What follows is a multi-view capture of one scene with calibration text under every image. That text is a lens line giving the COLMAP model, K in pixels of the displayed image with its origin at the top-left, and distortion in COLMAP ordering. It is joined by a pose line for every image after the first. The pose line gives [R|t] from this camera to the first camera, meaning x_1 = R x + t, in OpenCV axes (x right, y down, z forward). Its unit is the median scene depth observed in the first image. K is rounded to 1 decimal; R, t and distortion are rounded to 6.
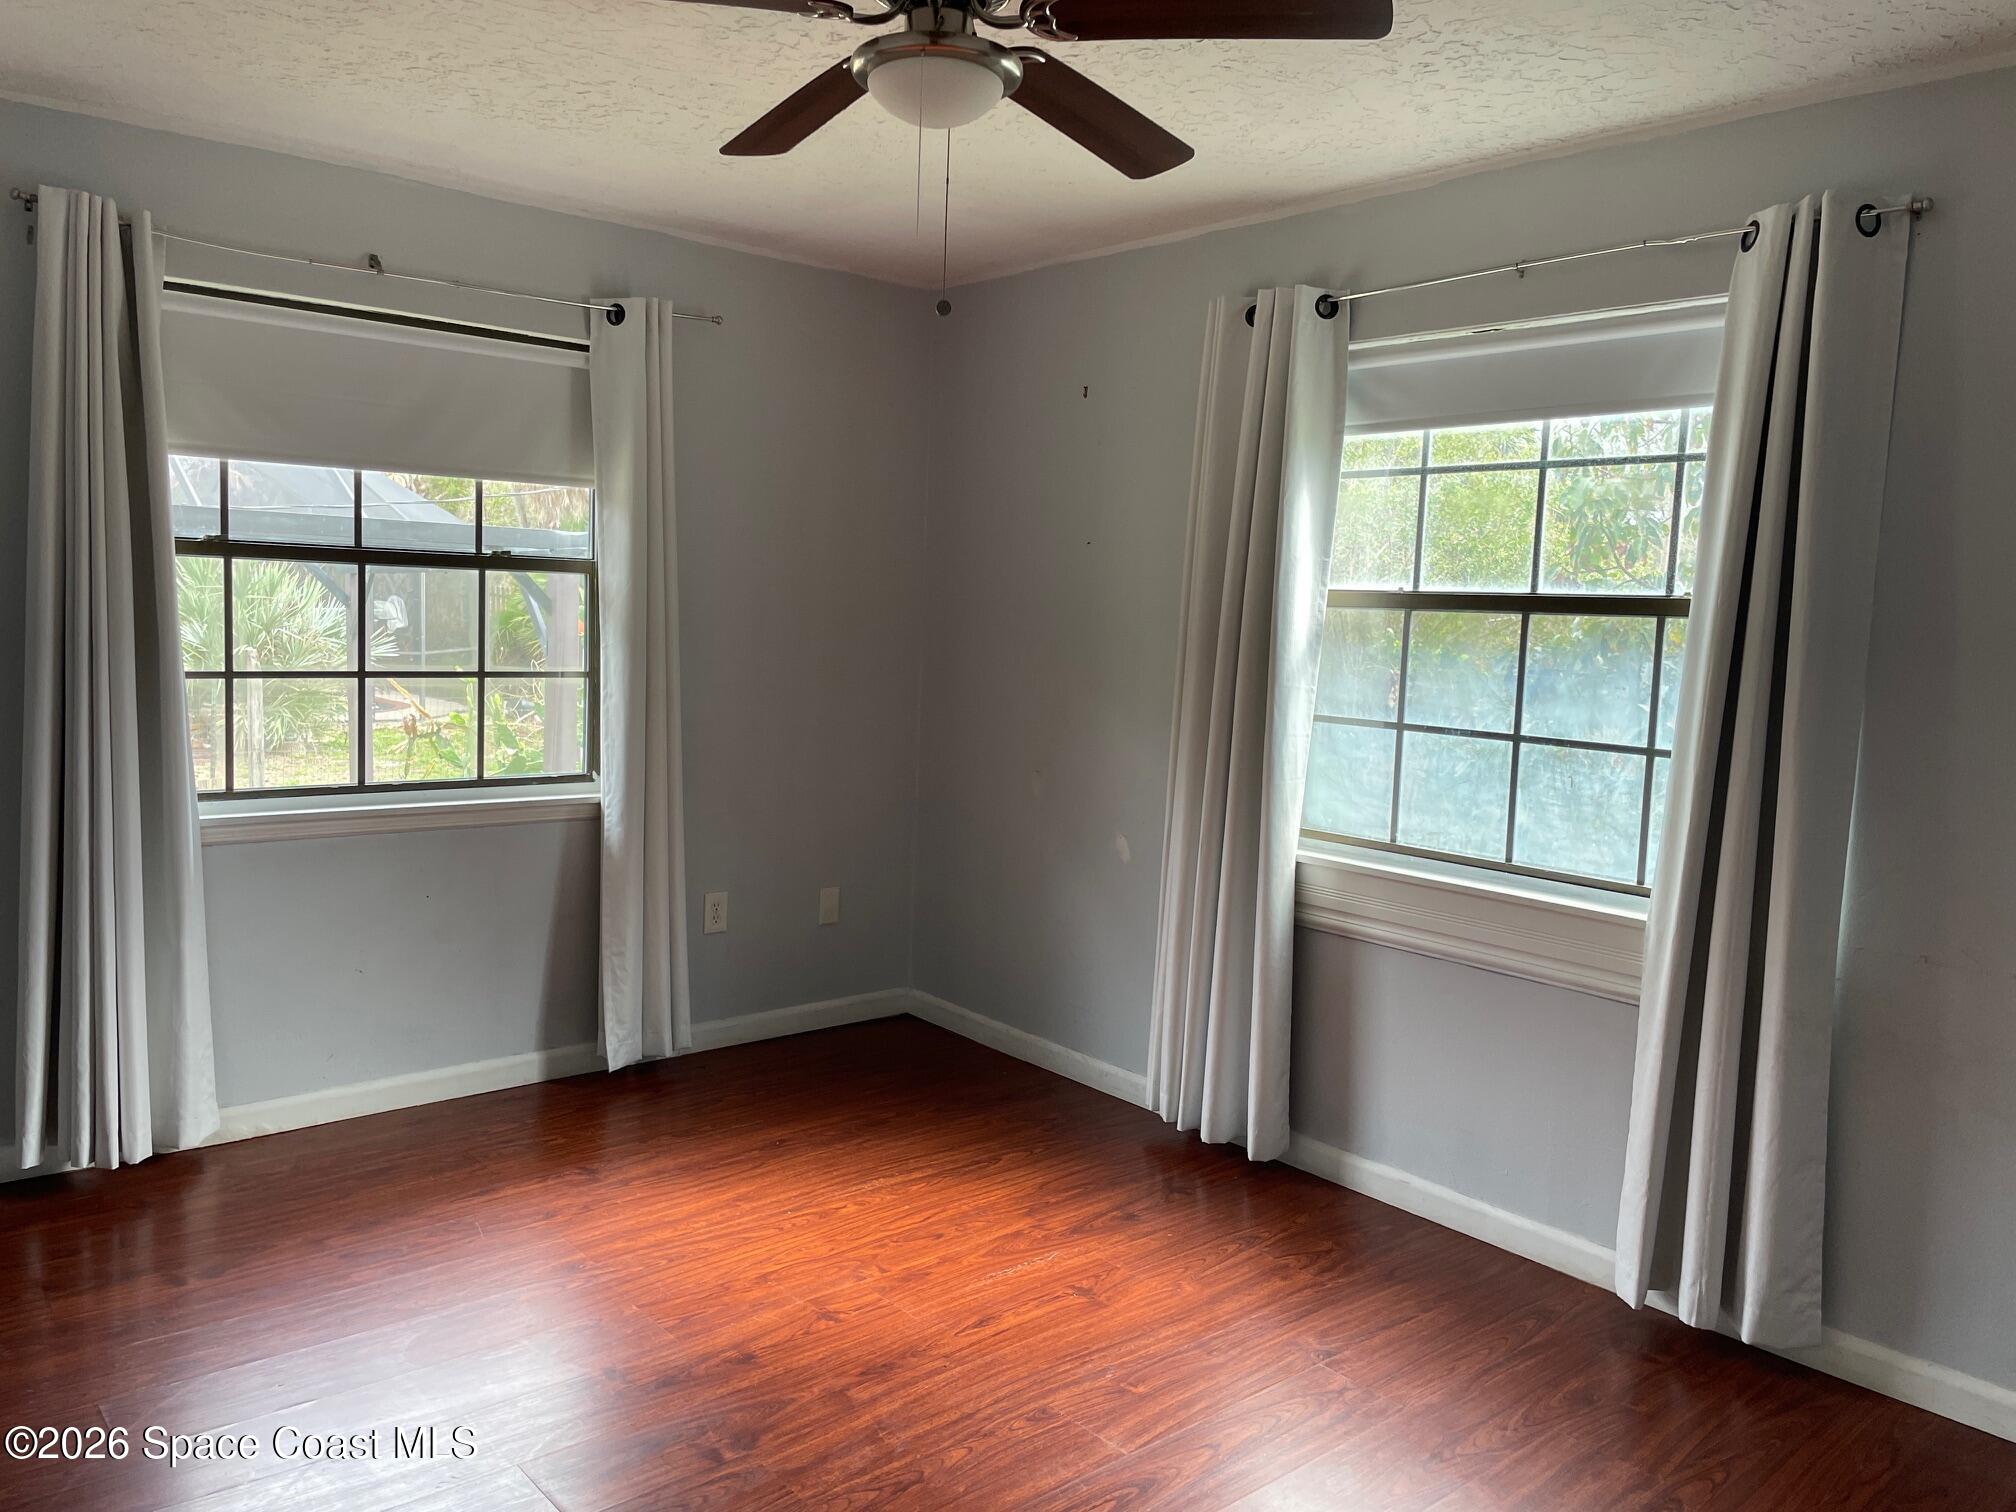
lens RADIAL K [[1500.8, 0, 1016.8], [0, 1500.8, 751.1], [0, 0, 1]] dist [0.070892, -0.093170]
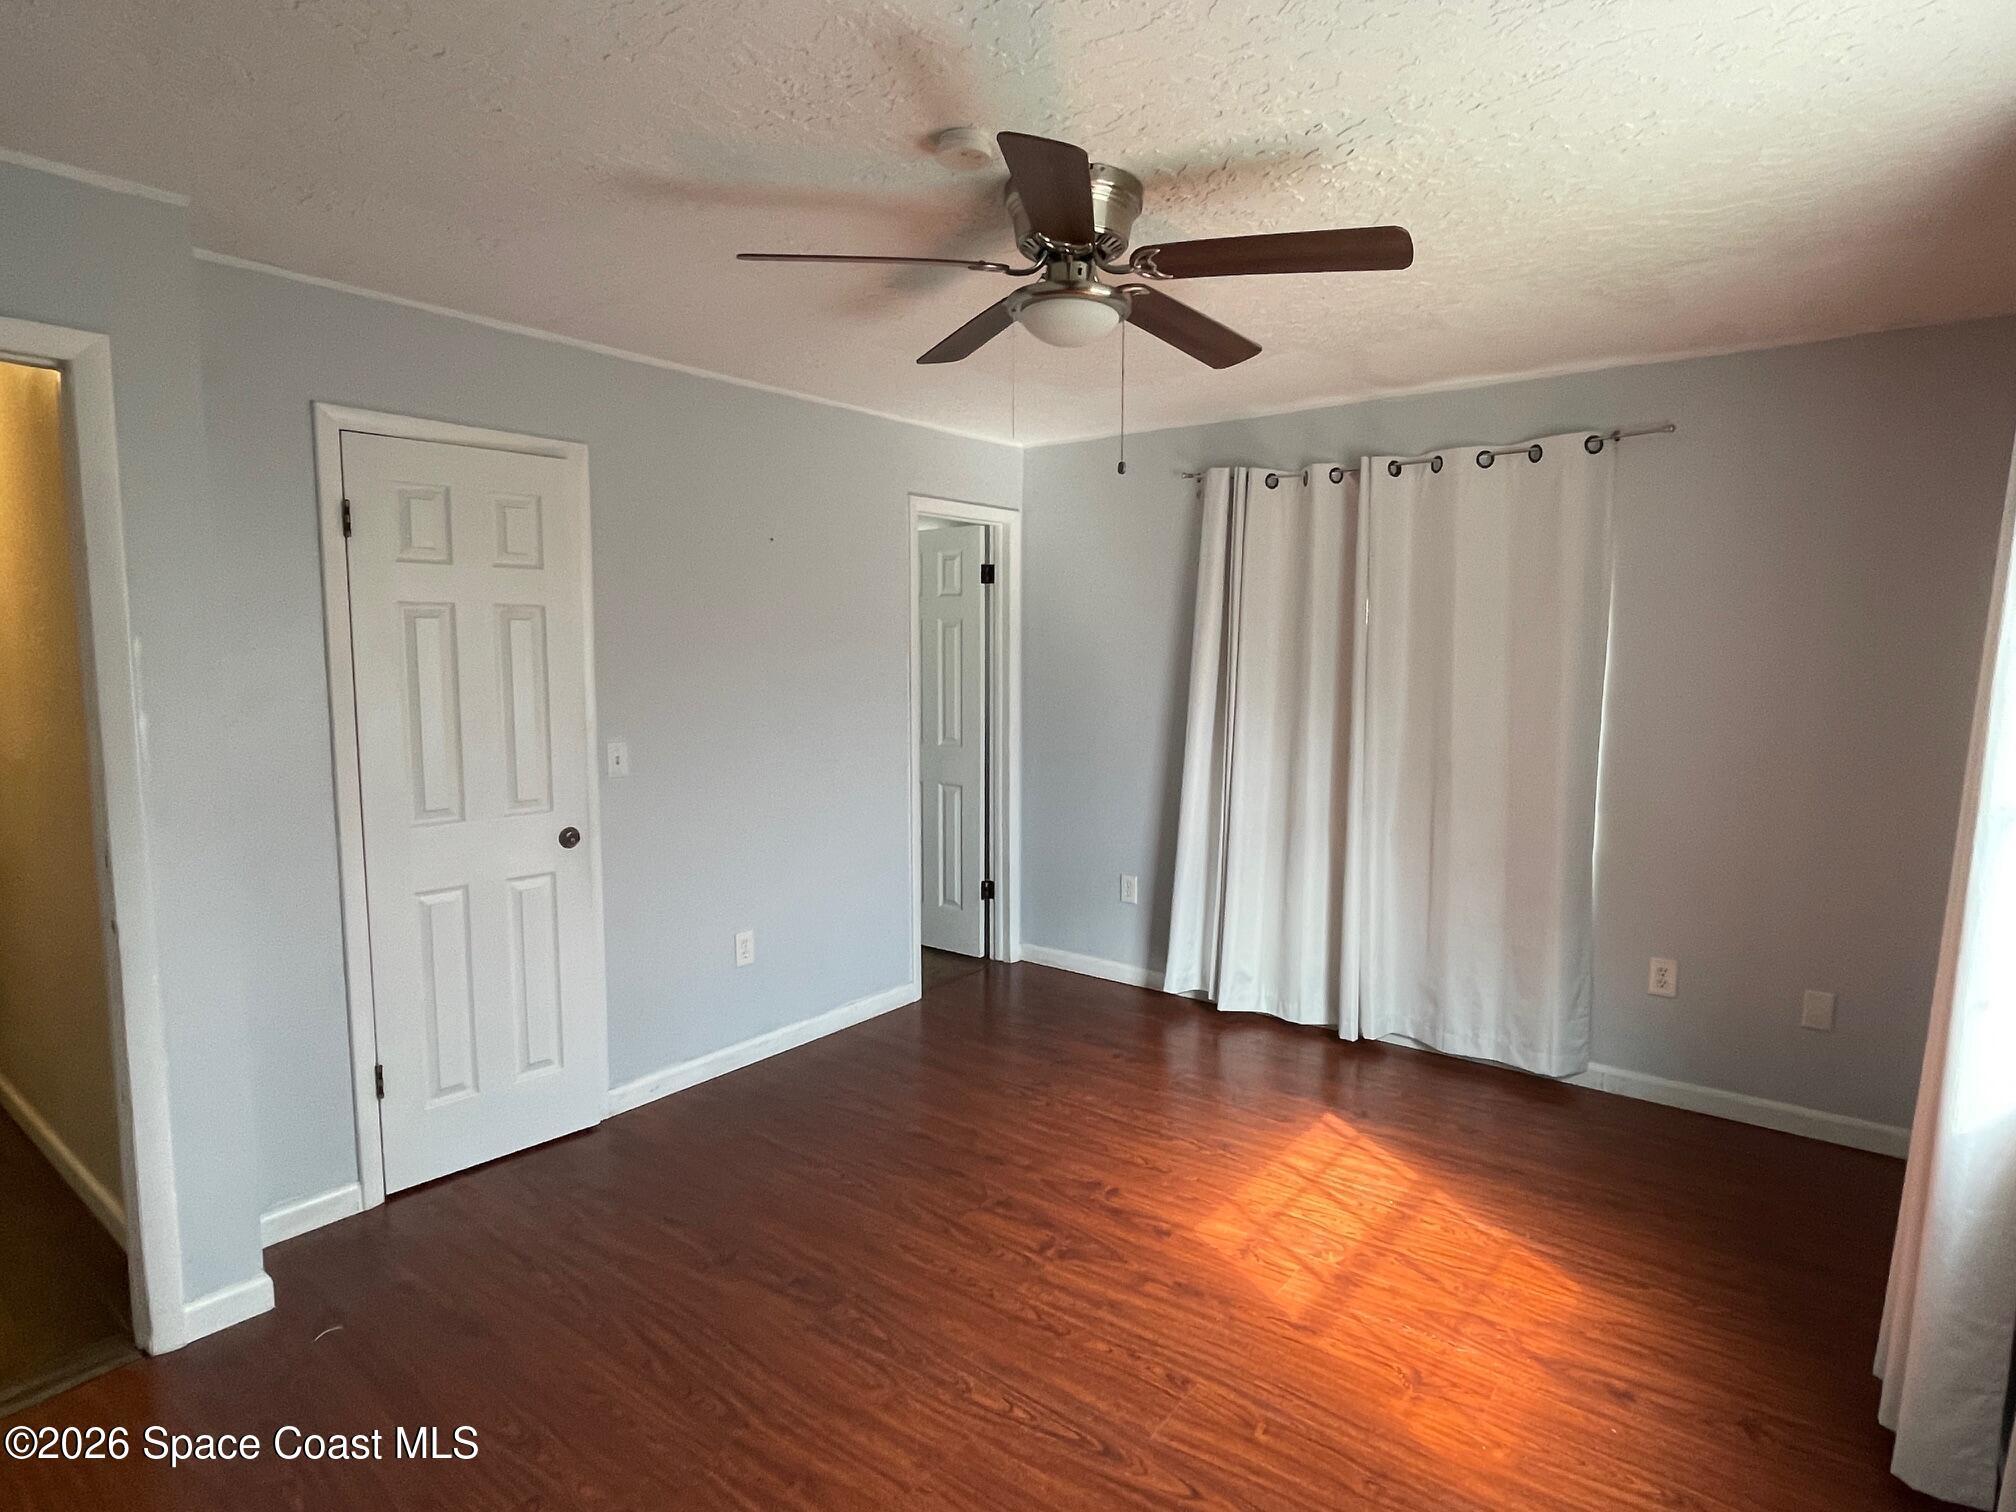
lens RADIAL K [[1083.2, 0, 1024.6], [0, 1083.2, 752.0], [0, 0, 1]] dist [0.011912, -0.001021]
pose [[0.206784, 0.052695, -0.976966, 0.633679], [-0.091286, 0.995232, 0.034358, -0.051865], [0.974119, 0.082079, 0.210609, 0.535619]]
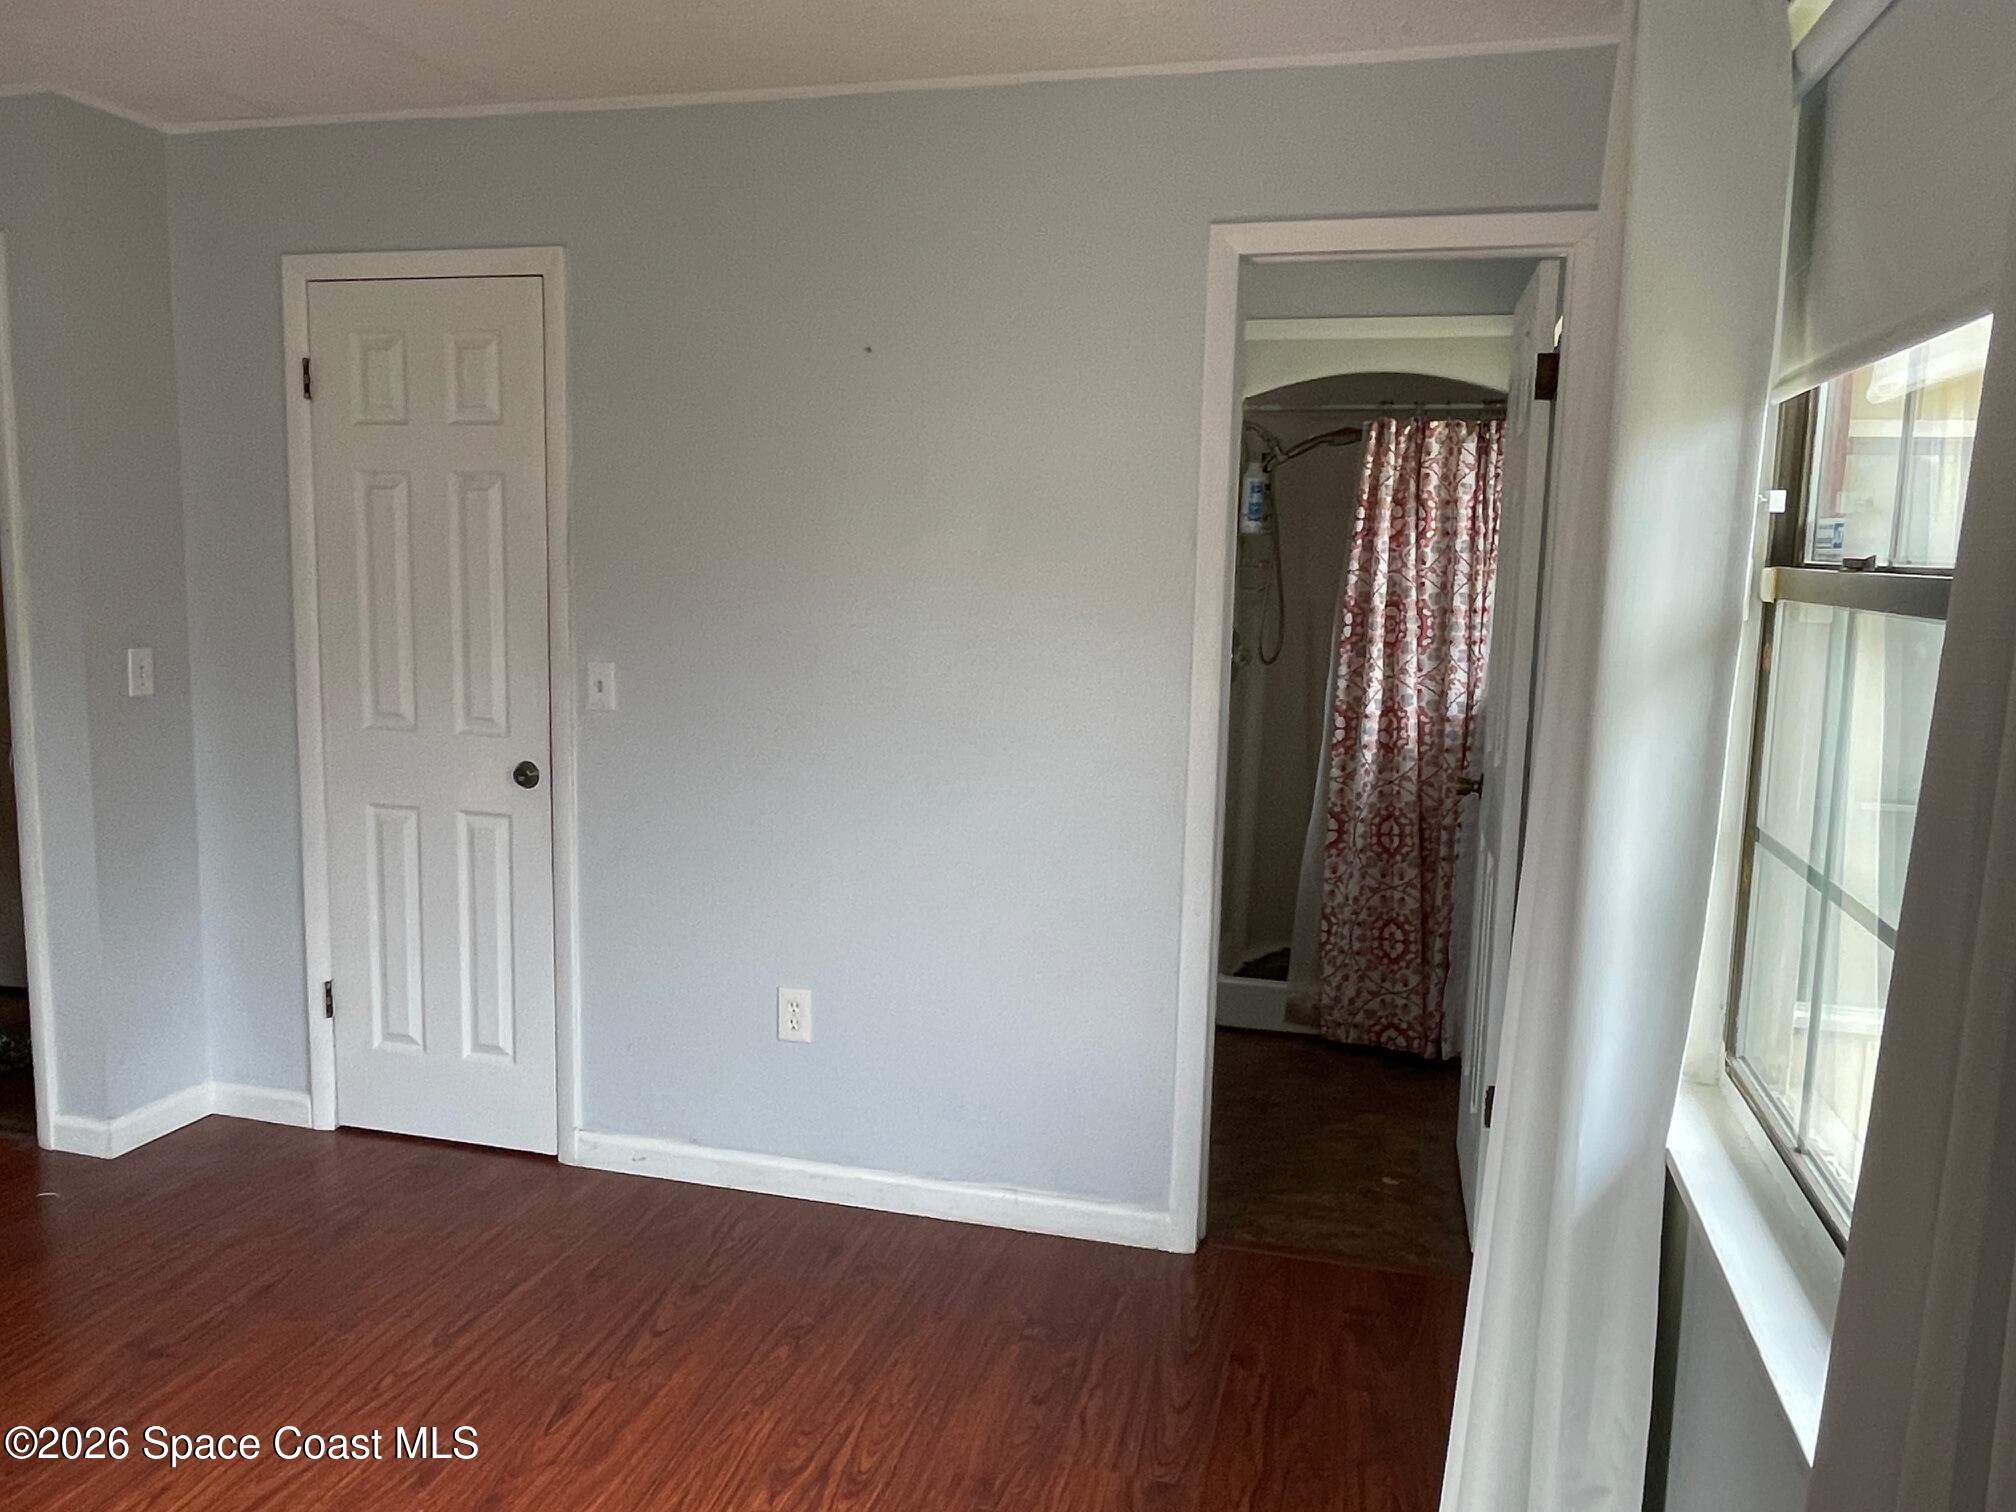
lens RADIAL K [[1500.8, 0, 992.8], [0, 1500.8, 750.5], [0, 0, 1]] dist [0.070892, -0.093170]
pose [[-0.833143, 0.013597, -0.552891, -0.107404], [-0.115401, 0.973419, 0.197836, -0.165152], [0.540884, 0.228630, -0.809427, 1.362420]]
